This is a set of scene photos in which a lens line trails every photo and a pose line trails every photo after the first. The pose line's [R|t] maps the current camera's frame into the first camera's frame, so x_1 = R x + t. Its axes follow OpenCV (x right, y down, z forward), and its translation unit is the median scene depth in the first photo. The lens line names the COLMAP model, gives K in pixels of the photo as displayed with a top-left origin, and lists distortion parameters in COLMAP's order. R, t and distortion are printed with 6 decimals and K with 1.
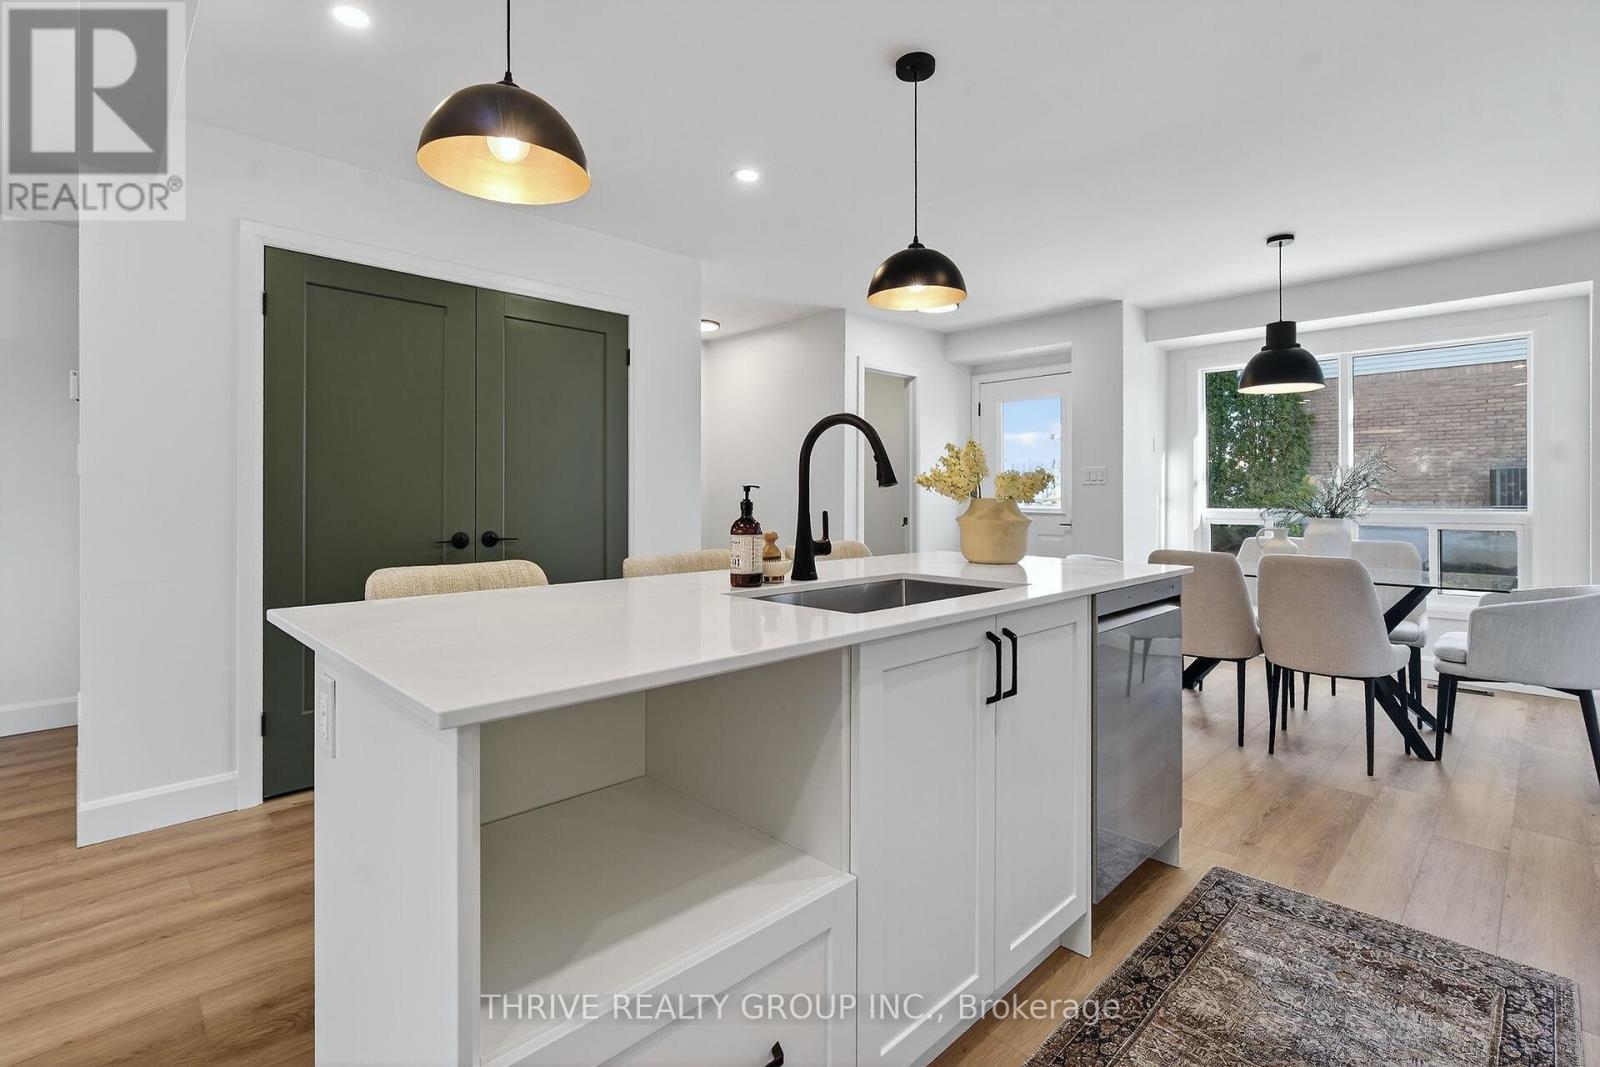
lens RADIAL K [[751.0, 0, 796.9], [0, 751.0, 492.6], [0, 0, 1]] dist [0.000037, 0.000910]
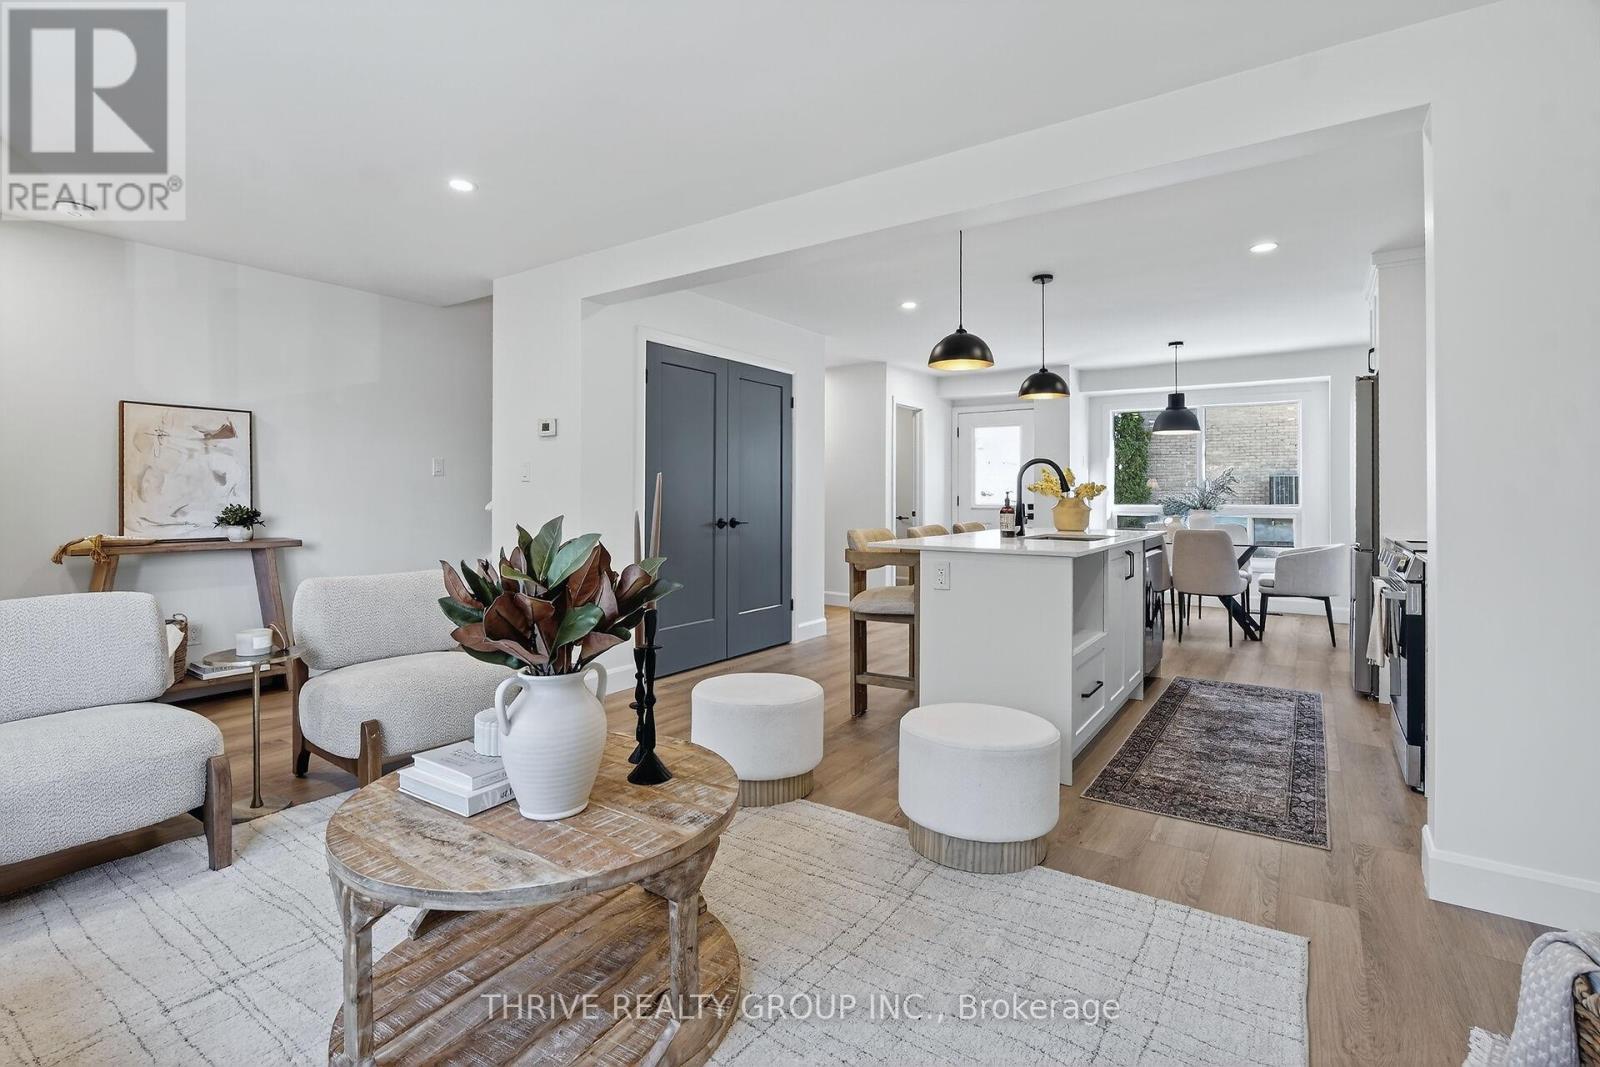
lens RADIAL K [[795.9, 0, 800.1], [0, 795.9, 482.5], [0, 0, 1]] dist [0.001446, 0.000096]
pose [[0.975858, 0.007253, 0.218285, -0.583908], [-0.004636, 0.999911, -0.012499, -0.001771], [-0.218356, 0.011185, 0.975805, -0.571279]]
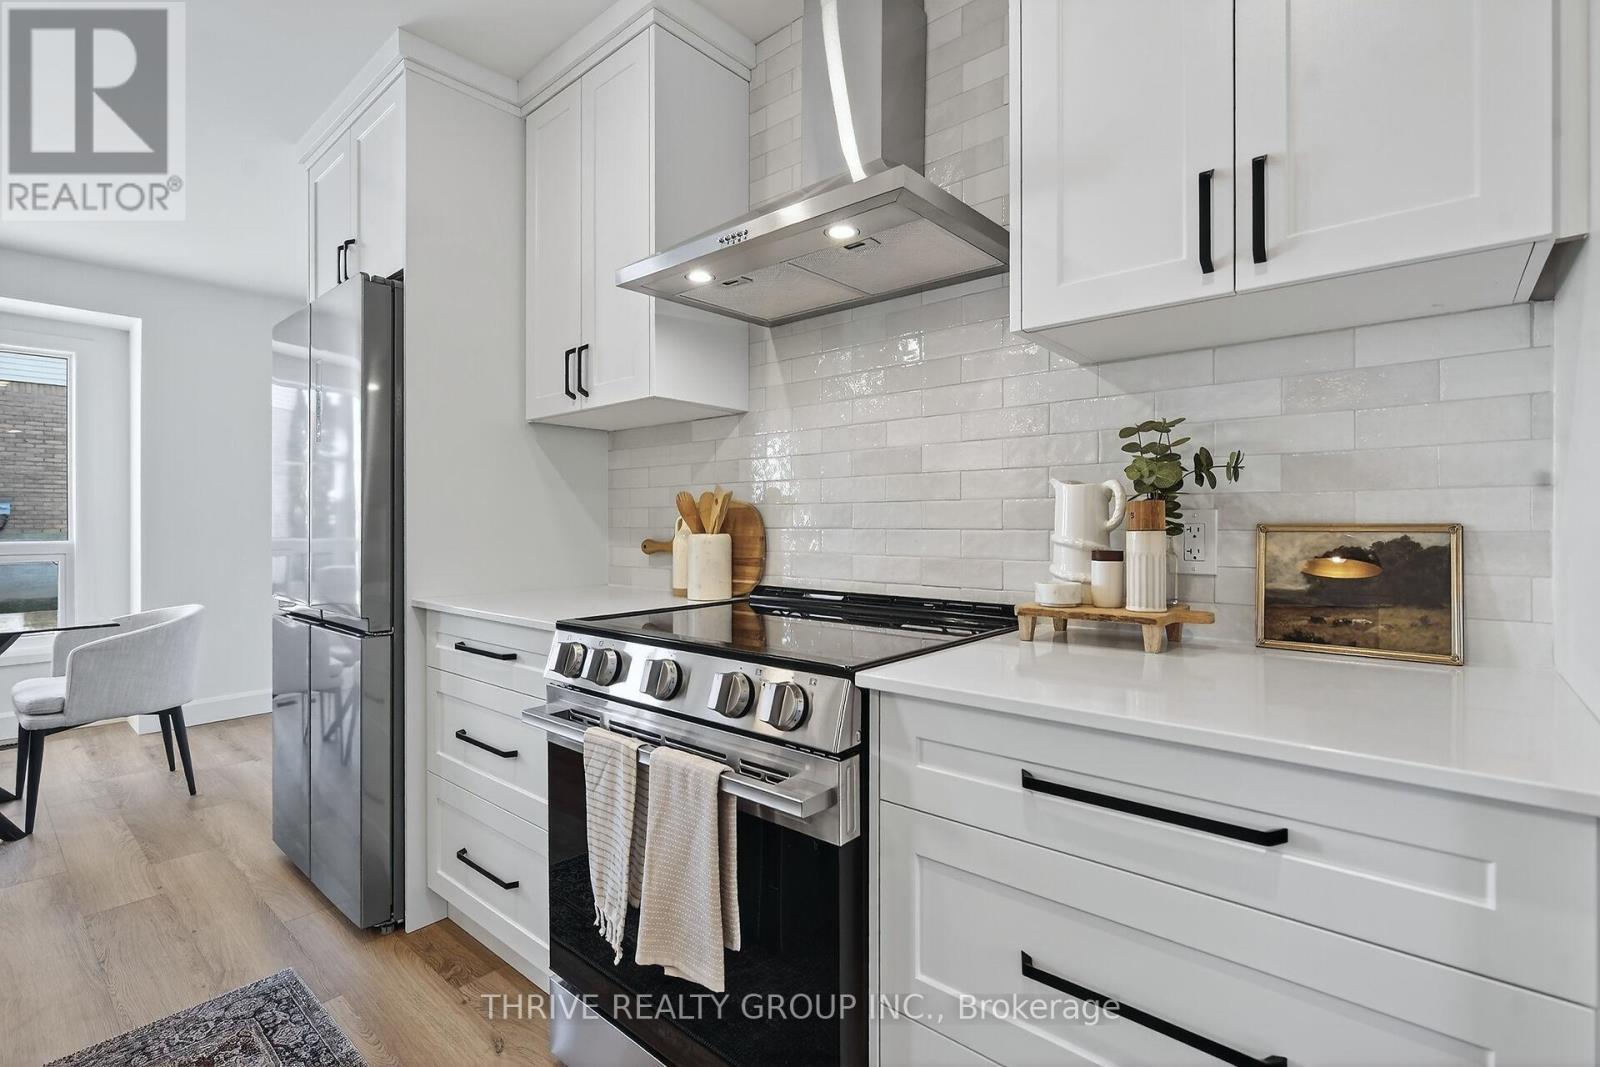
lens RADIAL K [[734.7, 0, 796.8], [0, 734.7, 512.3], [0, 0, 1]] dist [-0.001214, 0.000342]
pose [[-0.076102, 0.010942, 0.997040, -0.041488], [0.003423, 0.999937, -0.010713, 0.002024], [-0.997094, 0.002597, -0.076135, 0.166853]]
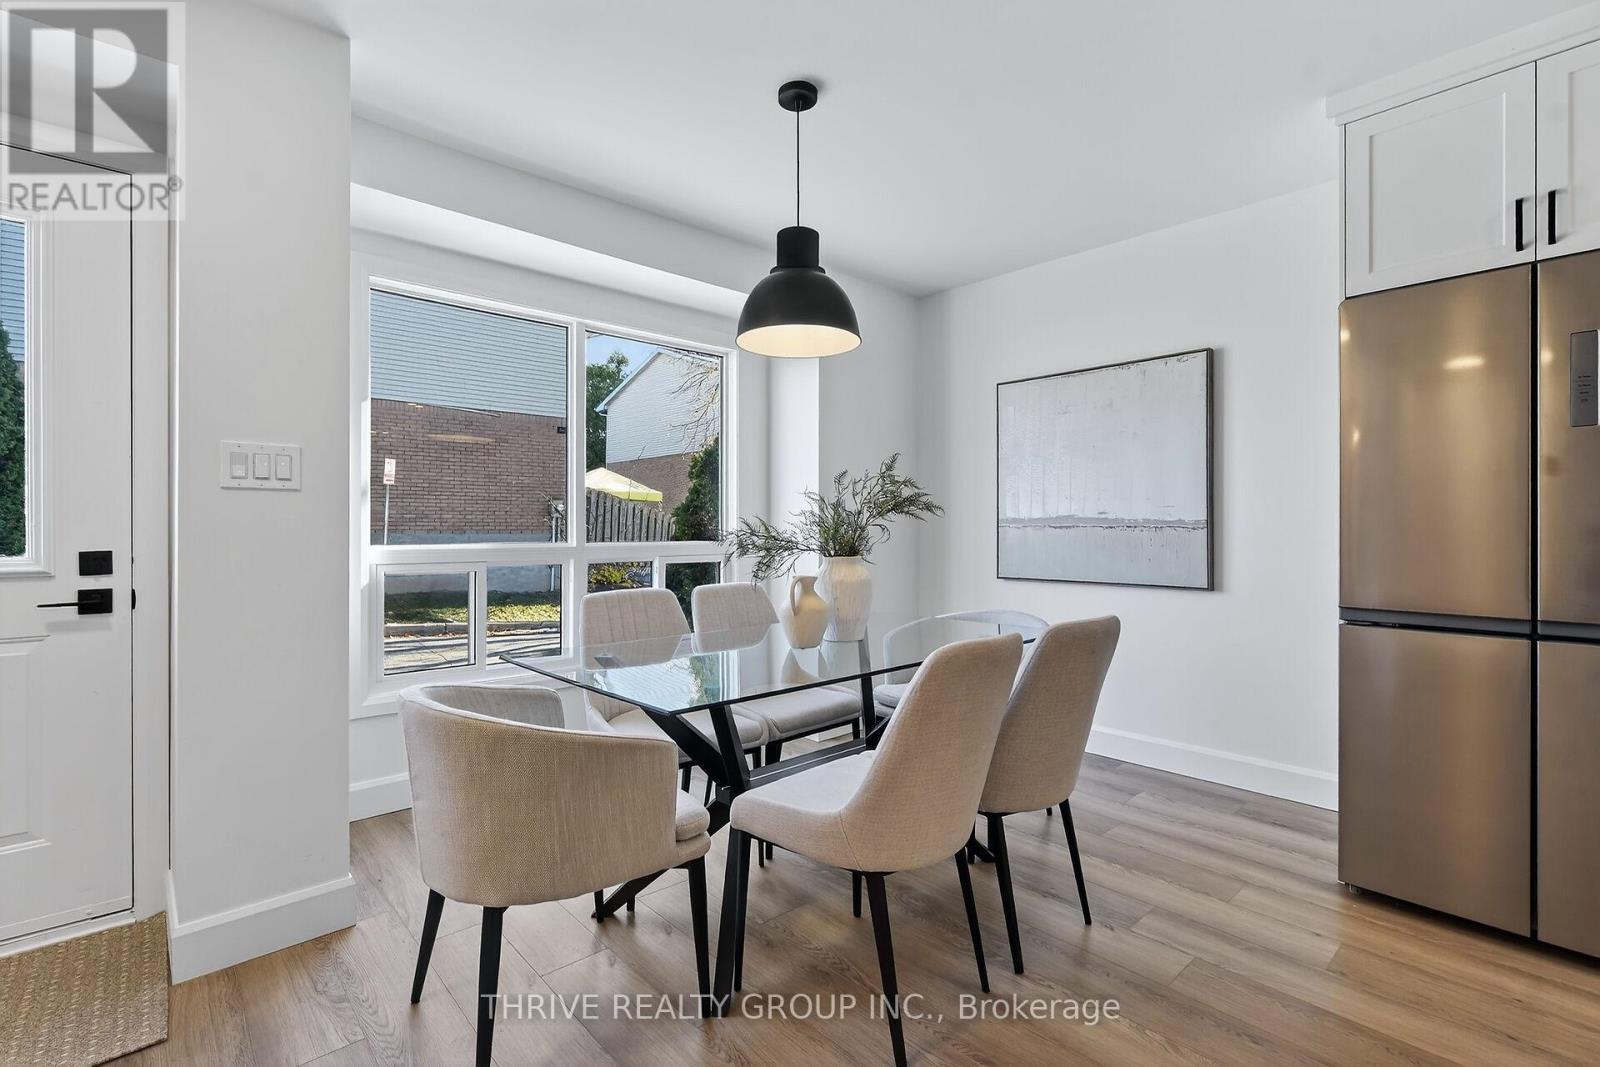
lens RADIAL K [[730.6, 0, 800.0], [0, 730.6, 533.5], [0, 0, 1]] dist [-0.001575, -0.000527]
pose [[0.033097, -0.007776, 0.999422, 0.066296], [-0.005023, 0.999956, 0.007947, 0.009317], [-0.999440, -0.005283, 0.033057, 1.023924]]
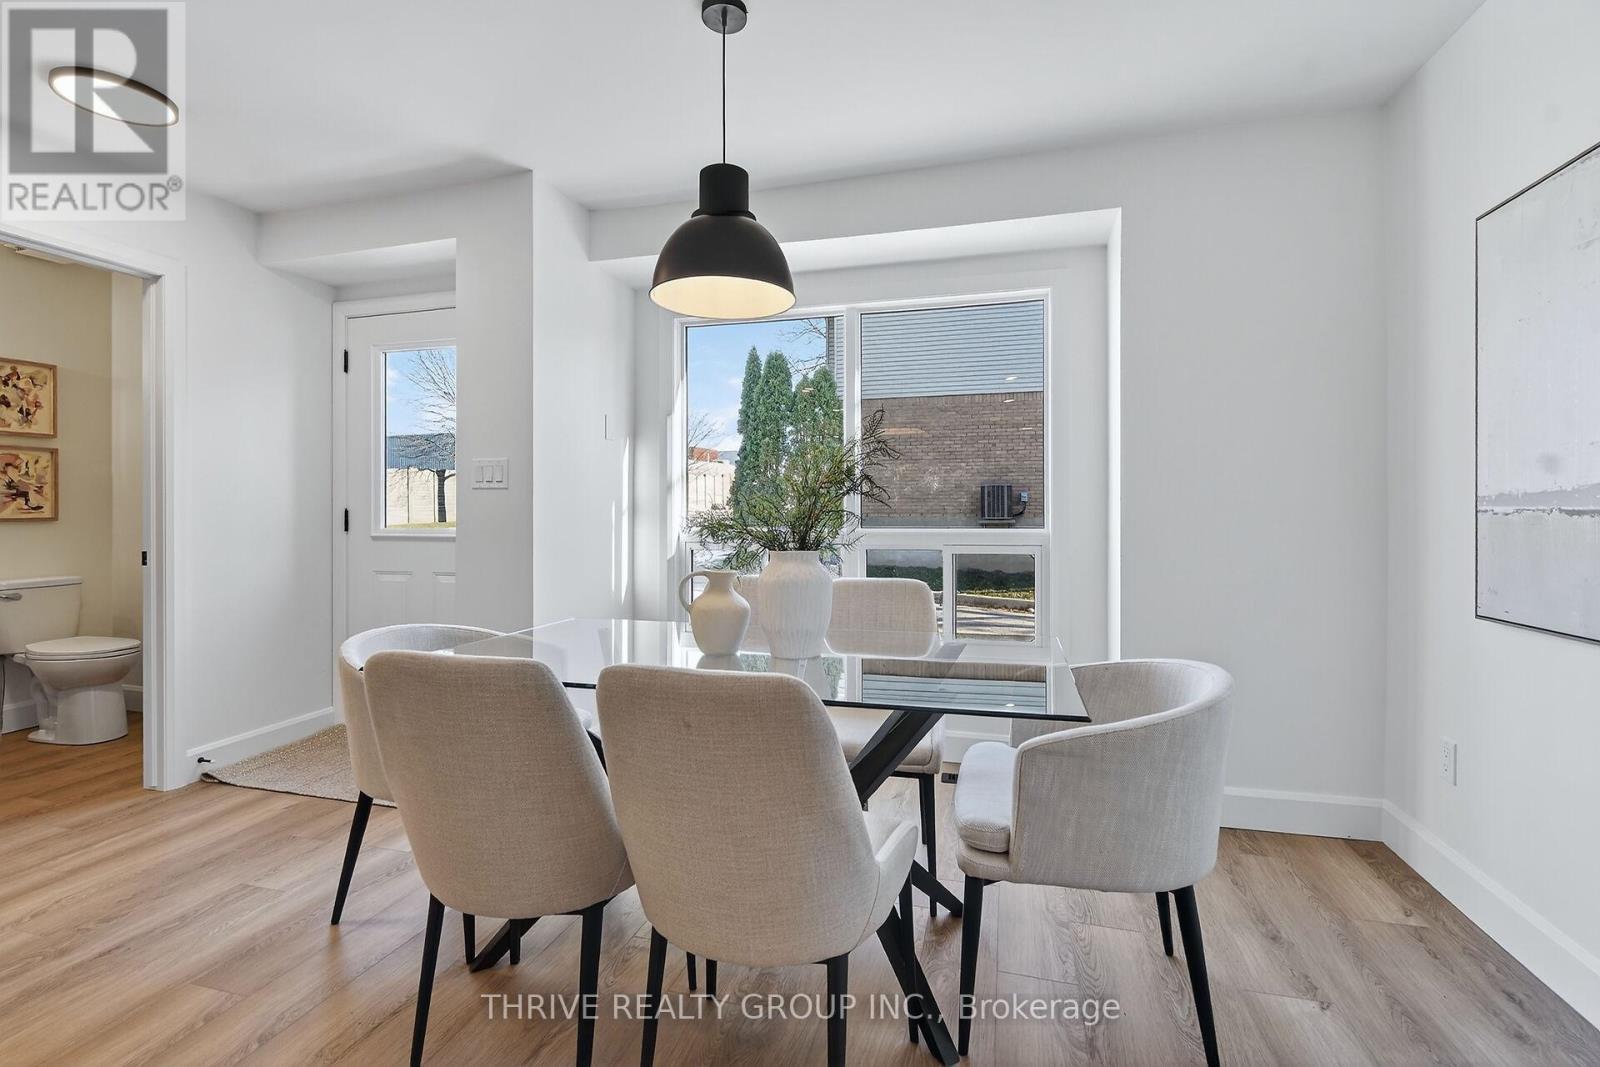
lens RADIAL K [[734.7, 0, 796.8], [0, 734.7, 512.3], [0, 0, 1]] dist [-0.001214, 0.000342]
pose [[0.872893, -0.002413, 0.487906, 0.459644], [-0.001486, 0.999970, 0.007603, 0.003976], [-0.487910, -0.007361, 0.872863, 0.557016]]
